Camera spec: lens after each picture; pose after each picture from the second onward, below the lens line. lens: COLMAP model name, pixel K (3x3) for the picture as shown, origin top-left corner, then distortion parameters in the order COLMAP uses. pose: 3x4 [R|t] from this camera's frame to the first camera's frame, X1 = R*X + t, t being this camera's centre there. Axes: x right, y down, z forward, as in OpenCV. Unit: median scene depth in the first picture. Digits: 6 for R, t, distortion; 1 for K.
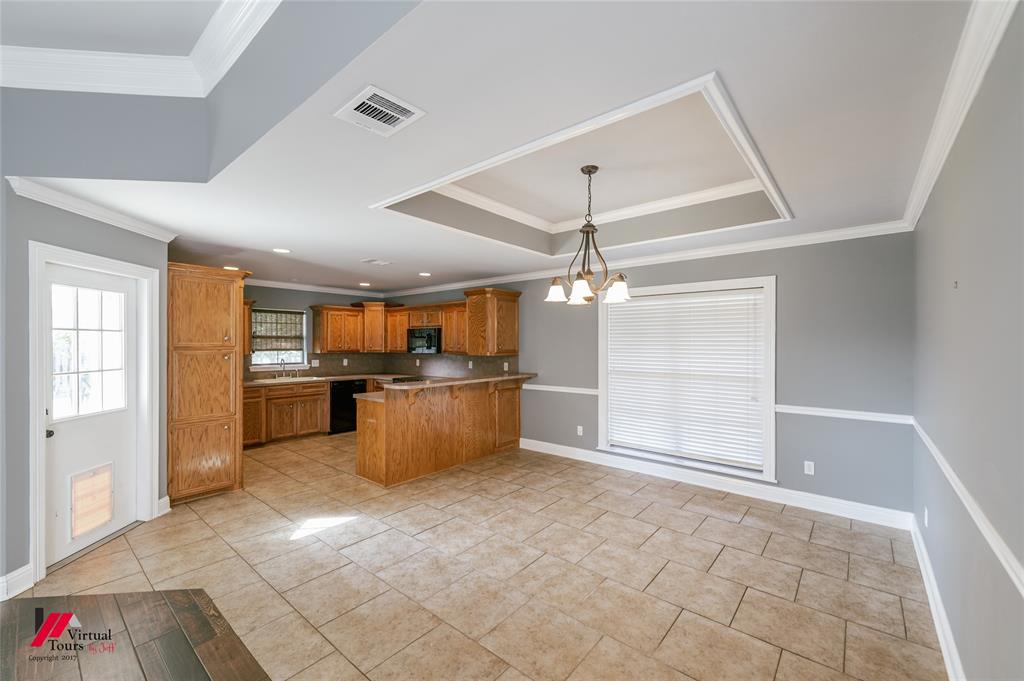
lens RADIAL K [[401.5, 0, 501.7], [0, 401.5, 338.9], [0, 0, 1]] dist [0.012390, -0.003924]
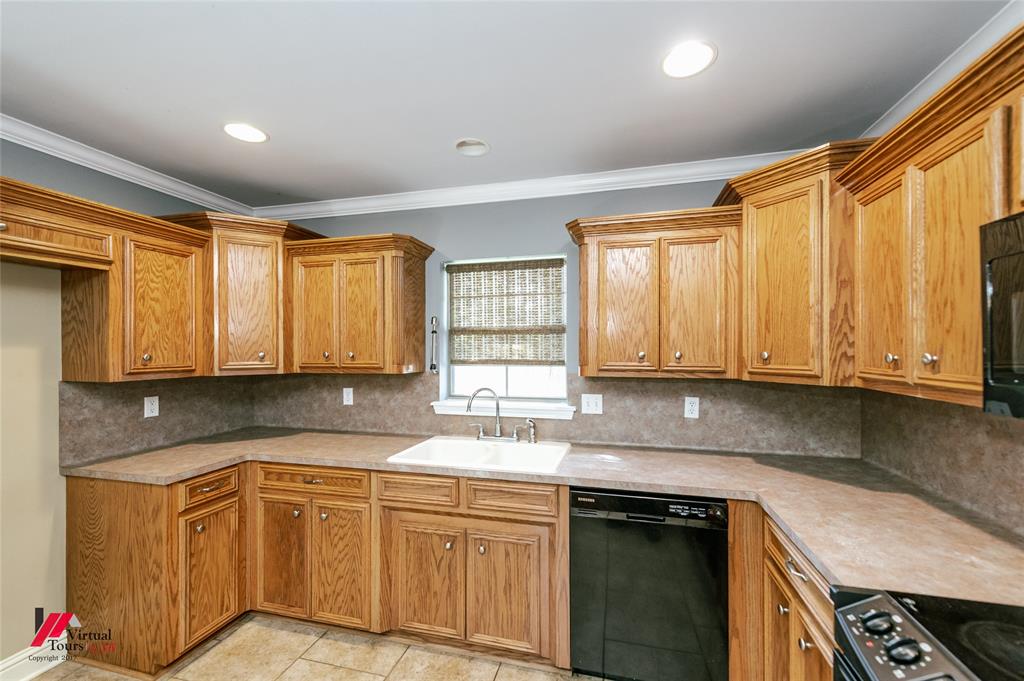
lens RADIAL K [[401.5, 0, 514.1], [0, 401.5, 348.5], [0, 0, 1]] dist [0.012390, -0.003924]
pose [[0.439758, -0.003013, -0.898111, -0.276326], [0.014687, 0.999885, 0.003837, 0.017013], [0.897996, -0.014877, 0.439752, 1.193759]]
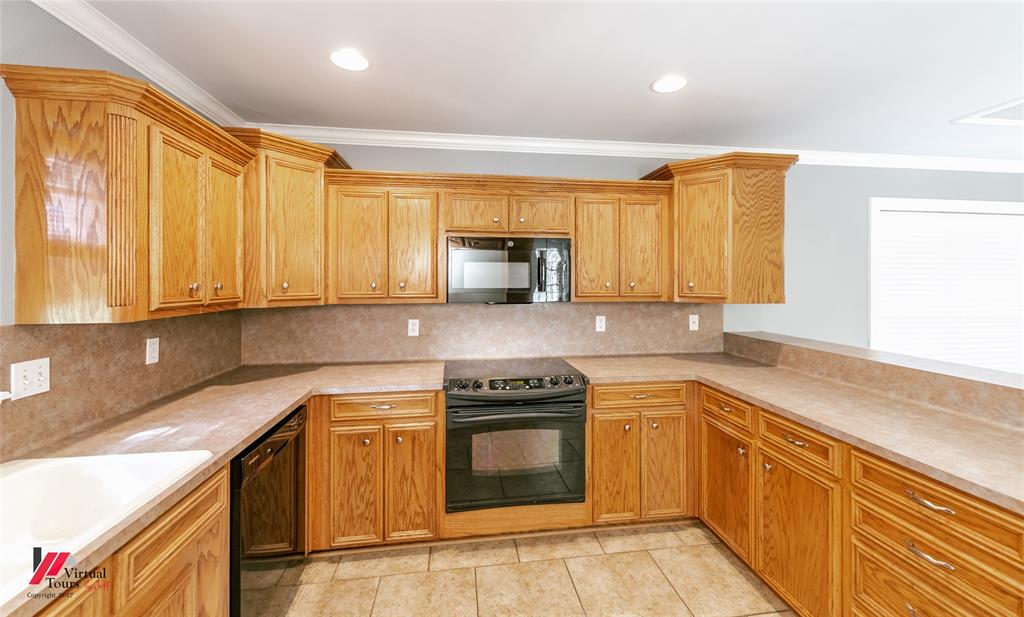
lens RADIAL K [[406.3, 0, 510.8], [0, 406.3, 282.0], [0, 0, 1]] dist [0.011166, -0.002653]
pose [[0.671021, -0.003873, 0.741428, -0.686785], [-0.008481, 0.999881, 0.012898, 0.015763], [-0.741390, -0.014943, 0.670908, 1.055631]]
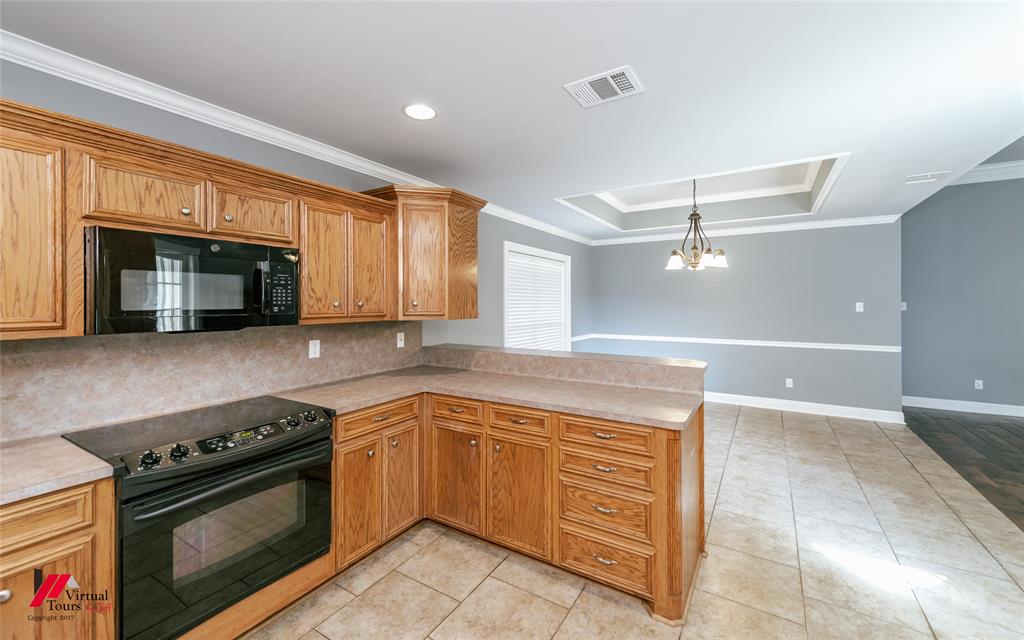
lens RADIAL K [[411.1, 0, 512.6], [0, 411.1, 302.9], [0, 0, 1]] dist [0.010151, -0.003737]
pose [[-0.149263, -0.003085, 0.988793, -0.723312], [-0.010163, 0.999947, 0.001586, 0.021041], [-0.988745, -0.009813, -0.149287, 1.194559]]
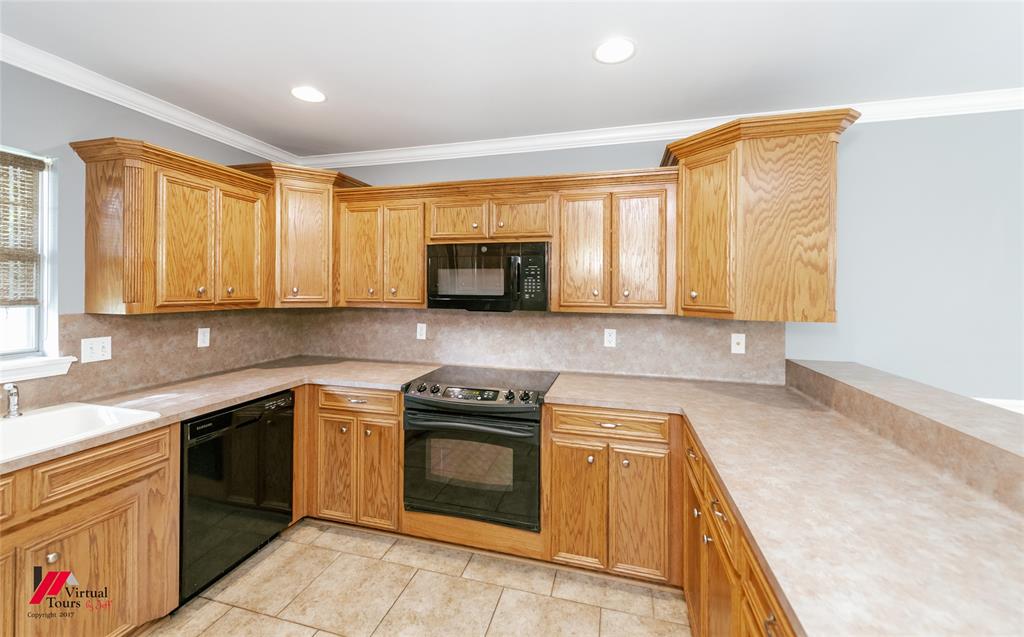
lens RADIAL K [[411.1, 0, 500.9], [0, 411.1, 289.0], [0, 0, 1]] dist [0.010151, -0.003737]
pose [[0.913103, 0.005198, 0.407696, -0.482850], [-0.012258, 0.999817, 0.014707, 0.014877], [-0.407544, -0.018426, 0.912999, 0.925324]]
